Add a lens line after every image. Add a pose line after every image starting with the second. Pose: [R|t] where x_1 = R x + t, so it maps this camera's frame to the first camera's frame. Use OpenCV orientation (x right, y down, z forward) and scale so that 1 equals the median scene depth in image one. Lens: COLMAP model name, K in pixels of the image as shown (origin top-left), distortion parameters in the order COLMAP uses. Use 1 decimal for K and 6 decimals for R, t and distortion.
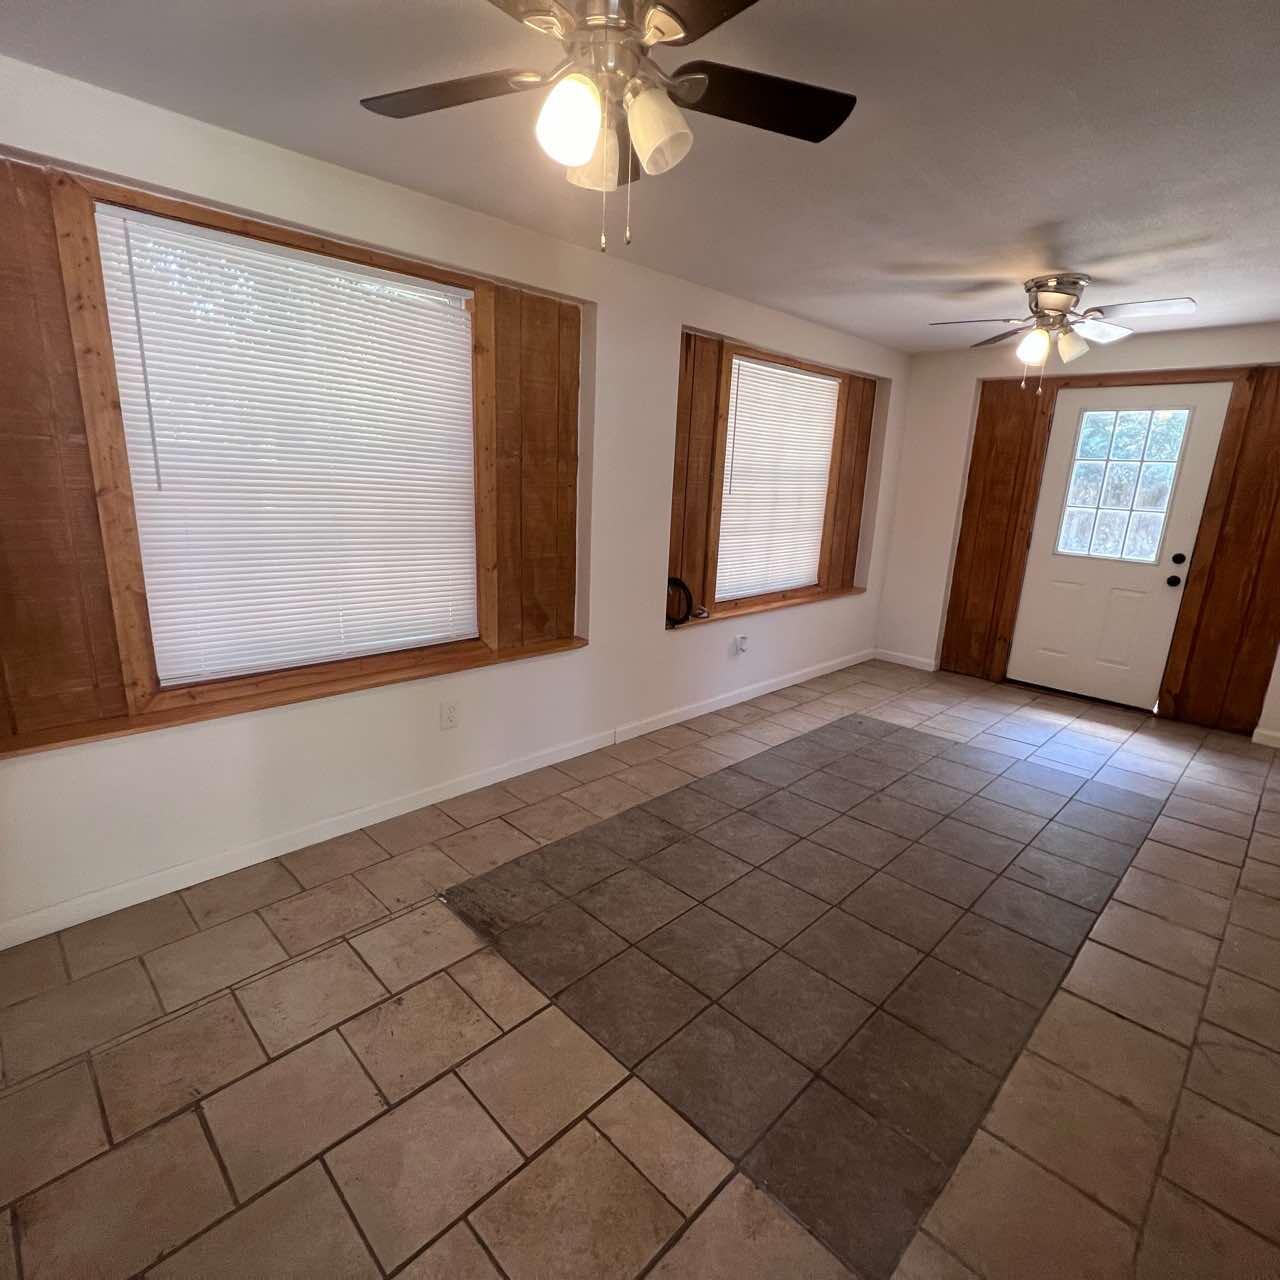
lens RADIAL K [[685.3, 0, 640.6], [0, 685.3, 640.0], [0, 0, 1]] dist [0.002056, -0.001810]
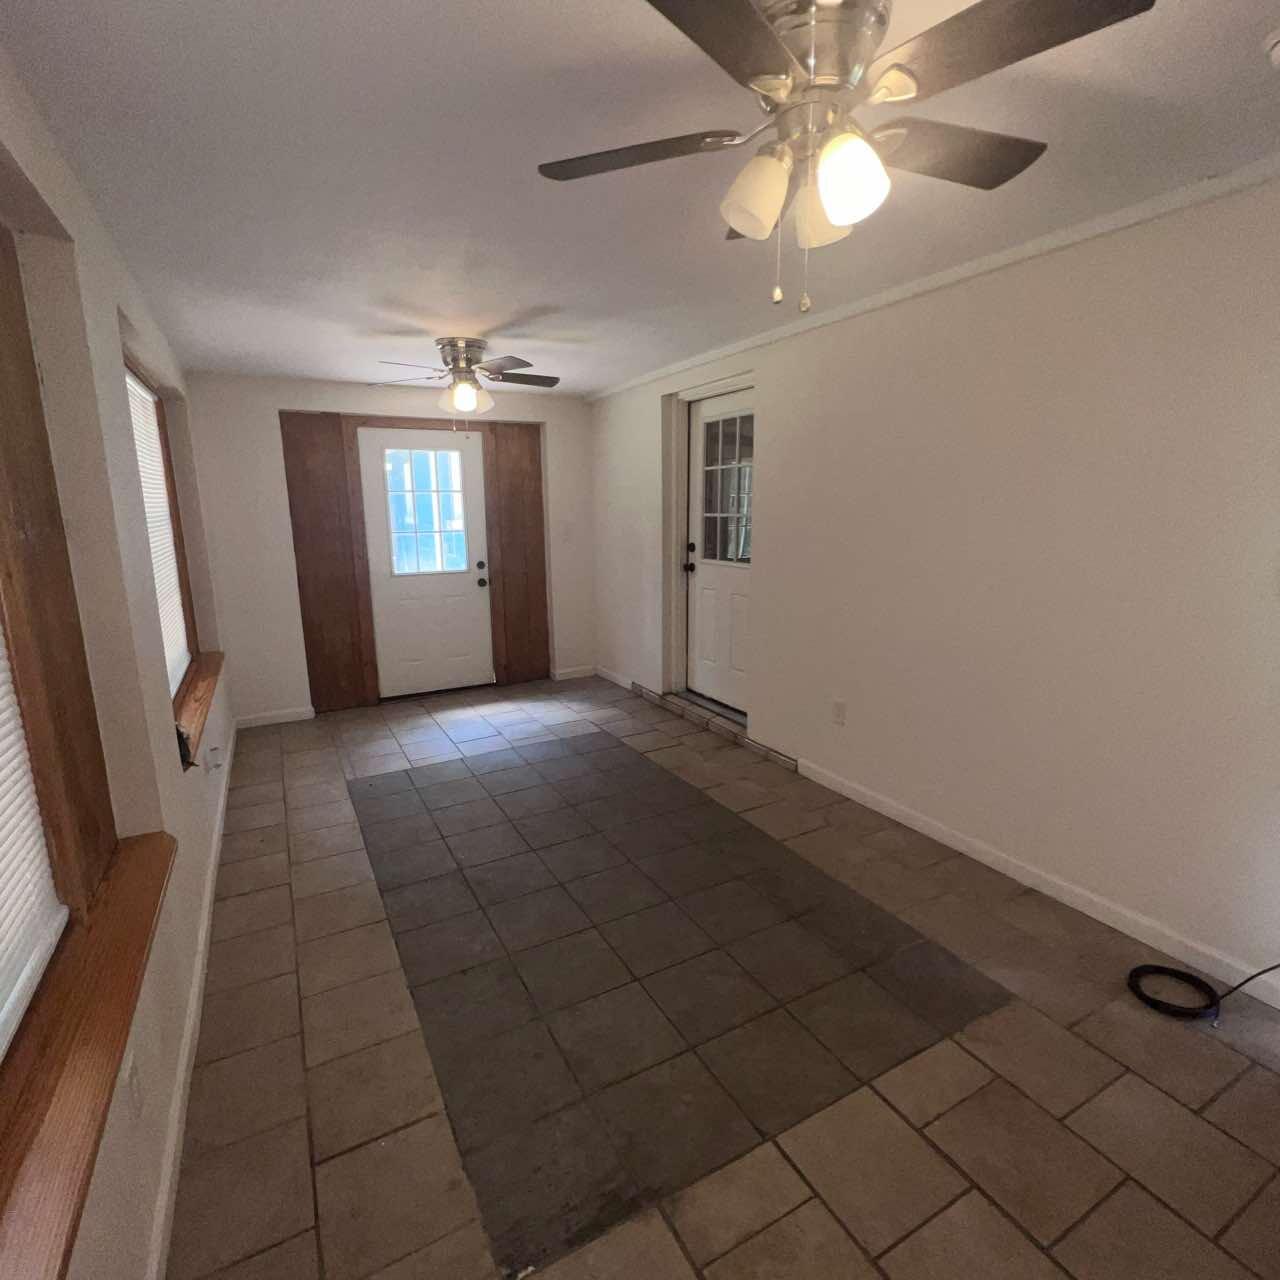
lens RADIAL K [[683.5, 0, 643.3], [0, 683.5, 635.8], [0, 0, 1]] dist [-0.000318, -0.000971]
pose [[0.279291, -0.225567, 0.933336, -0.415915], [0.256162, 0.954291, 0.153978, -0.126582], [-0.925407, 0.196081, 0.324306, 0.368812]]
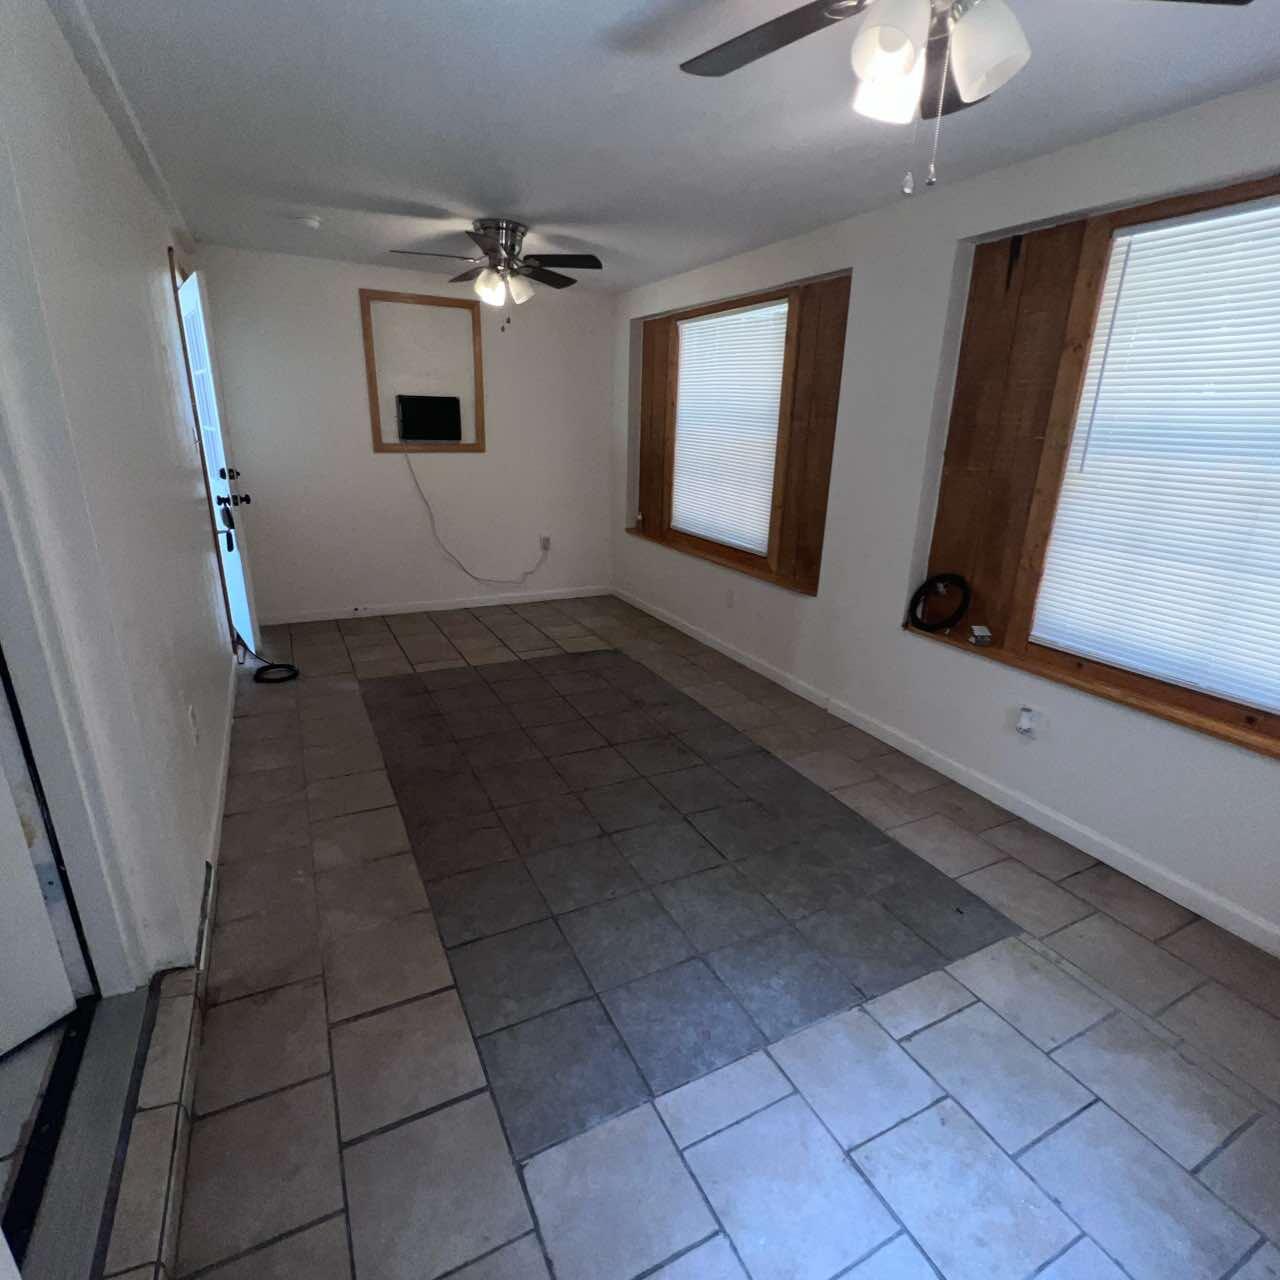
lens RADIAL K [[681.2, 0, 640.0], [0, 681.2, 640.0], [0, 0, 1]] dist [-0.021749, 0.000186]
pose [[-0.304100, 0.243500, -0.920995, 0.895411], [-0.269487, 0.905304, 0.328332, -0.184035], [0.913729, 0.348042, -0.209682, 0.896299]]
